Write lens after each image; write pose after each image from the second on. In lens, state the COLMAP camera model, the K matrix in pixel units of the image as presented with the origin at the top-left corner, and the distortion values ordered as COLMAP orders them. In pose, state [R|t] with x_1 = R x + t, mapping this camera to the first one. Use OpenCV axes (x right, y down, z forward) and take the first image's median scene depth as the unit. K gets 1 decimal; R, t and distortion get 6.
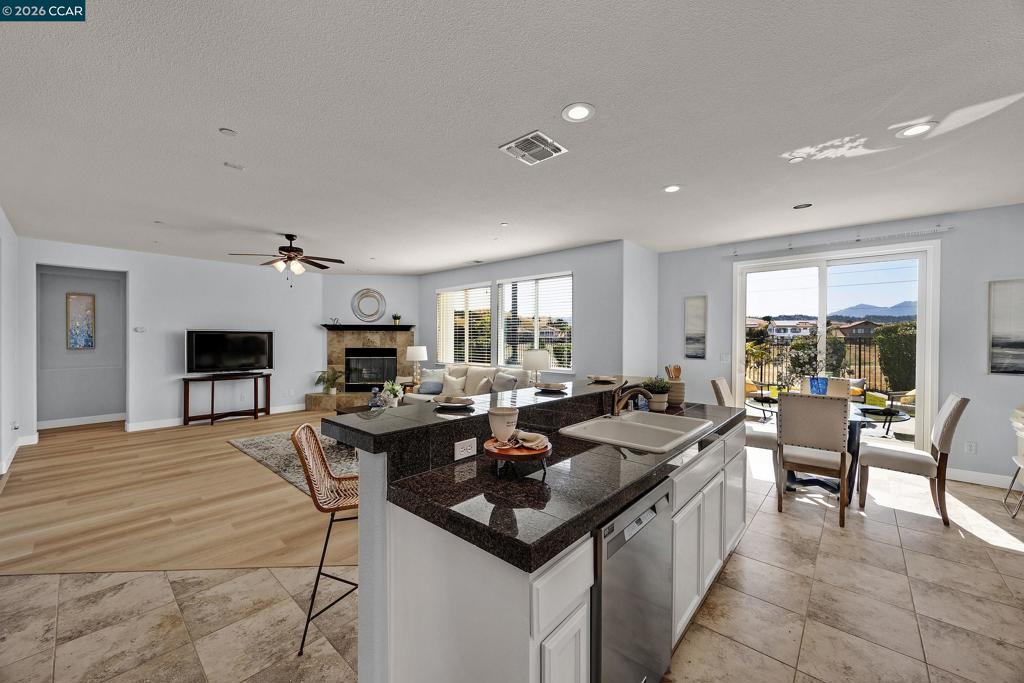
lens RADIAL K [[388.6, 0, 513.2], [0, 388.6, 339.6], [0, 0, 1]] dist [0.001312, -0.000373]
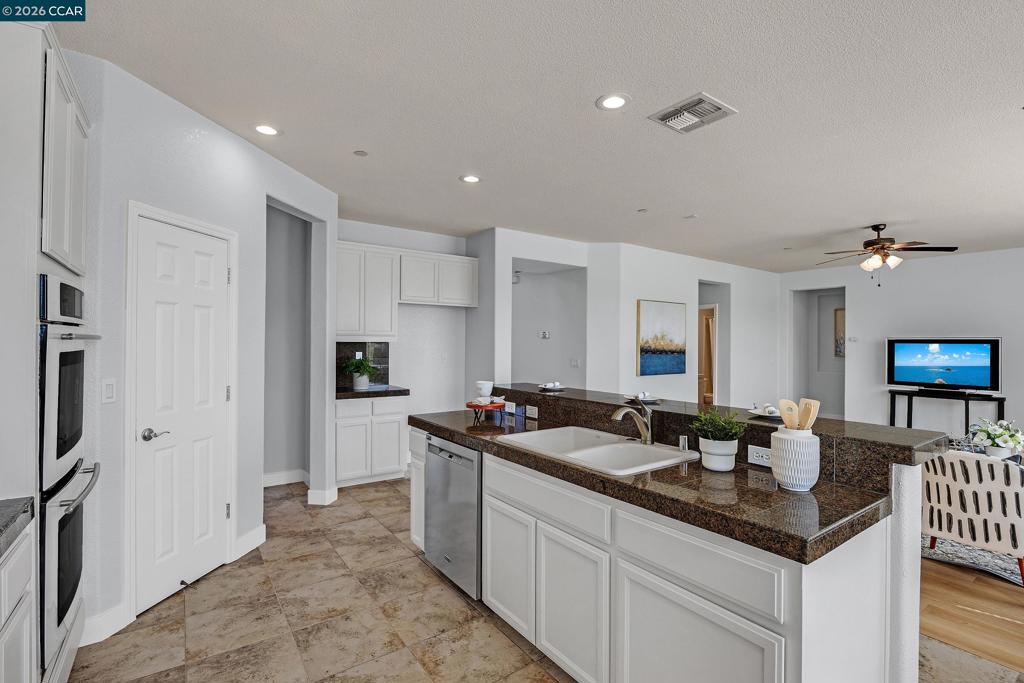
lens RADIAL K [[467.9, 0, 511.4], [0, 467.9, 340.1], [0, 0, 1]] dist [-0.002055, -0.000287]
pose [[-0.225824, -0.010279, -0.974114, 0.463579], [-0.016403, 0.999843, -0.006748, 0.000939], [0.974030, 0.014455, -0.225957, 0.355817]]
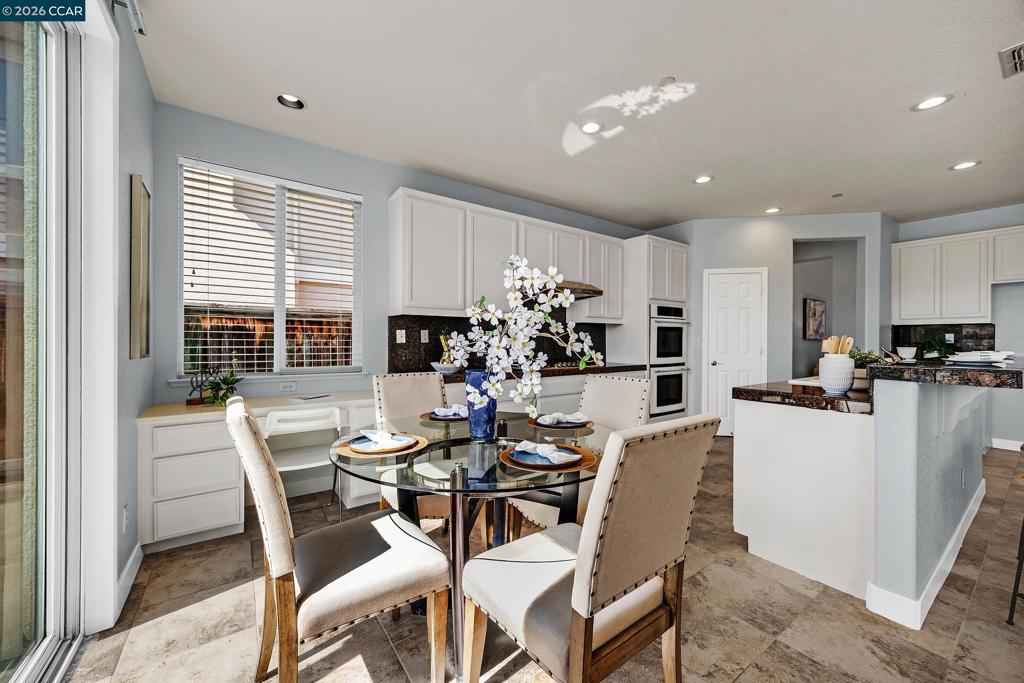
lens RADIAL K [[388.6, 0, 515.4], [0, 388.6, 339.9], [0, 0, 1]] dist [0.001312, -0.000373]
pose [[-0.976582, -0.009337, 0.214944, 0.378708], [-0.008098, 0.999945, 0.006644, 0.032590], [-0.214994, 0.004747, -0.976604, 0.817572]]
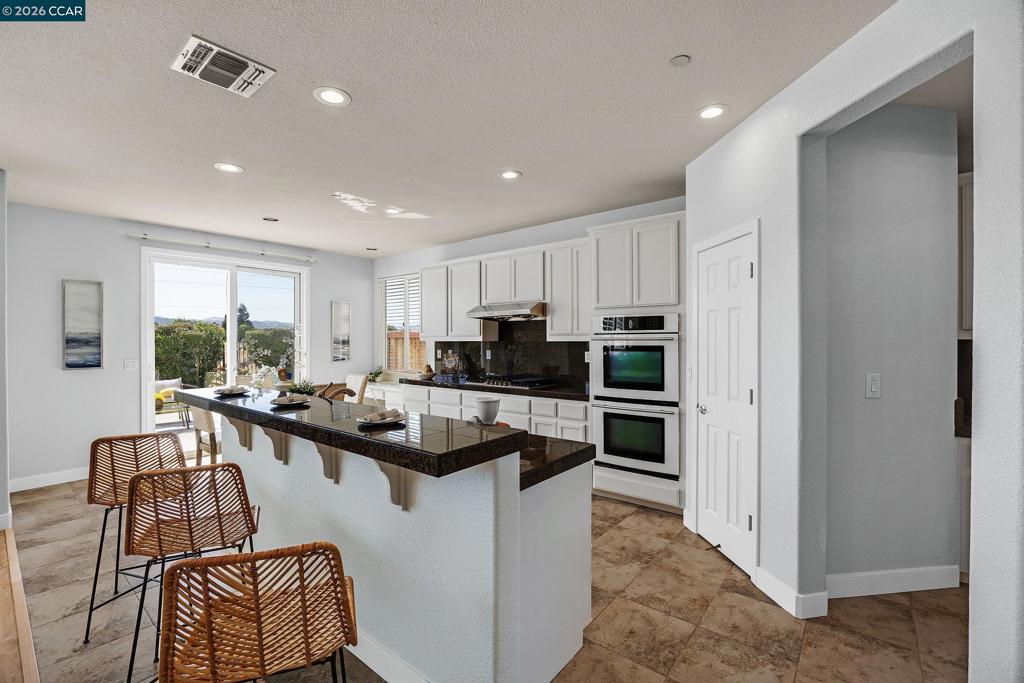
lens RADIAL K [[448.4, 0, 512.4], [0, 448.4, 339.5], [0, 0, 1]] dist [-0.010112, -0.000807]
pose [[-0.042778, -0.000709, 0.999084, -0.328024], [0.006617, 0.999978, 0.000993, 0.001159], [-0.999063, 0.006654, -0.042773, 0.215328]]
